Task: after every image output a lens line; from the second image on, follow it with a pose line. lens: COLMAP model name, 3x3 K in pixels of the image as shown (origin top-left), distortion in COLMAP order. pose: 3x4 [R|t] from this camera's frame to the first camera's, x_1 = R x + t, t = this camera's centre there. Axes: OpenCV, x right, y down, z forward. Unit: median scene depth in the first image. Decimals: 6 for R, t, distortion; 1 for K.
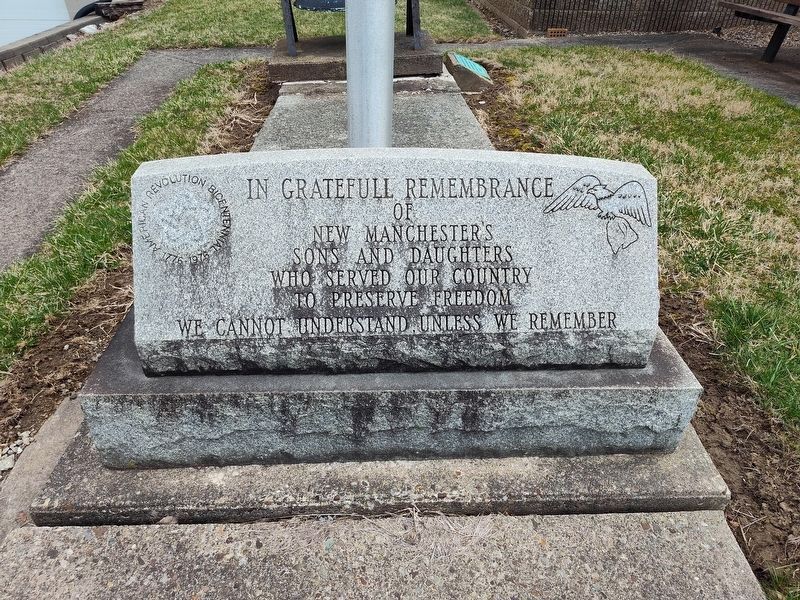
lens RADIAL K [[550.1, 0, 403.2], [0, 550.1, 303.1], [0, 0, 1]] dist [0.012851, -0.000241]
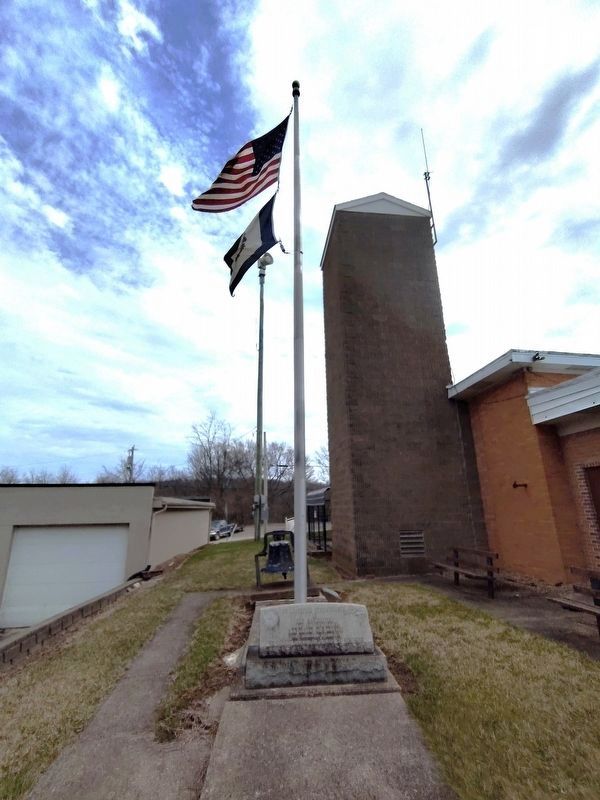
lens RADIAL K [[373.2, 0, 287.5], [0, 373.2, 397.7], [0, 0, 1]] dist [-0.019909, -0.000398]
pose [[0.999248, -0.037683, 0.009106, -0.185410], [0.030241, 0.610697, -0.791287, 1.176067], [0.024257, 0.790967, 0.611377, -2.395152]]
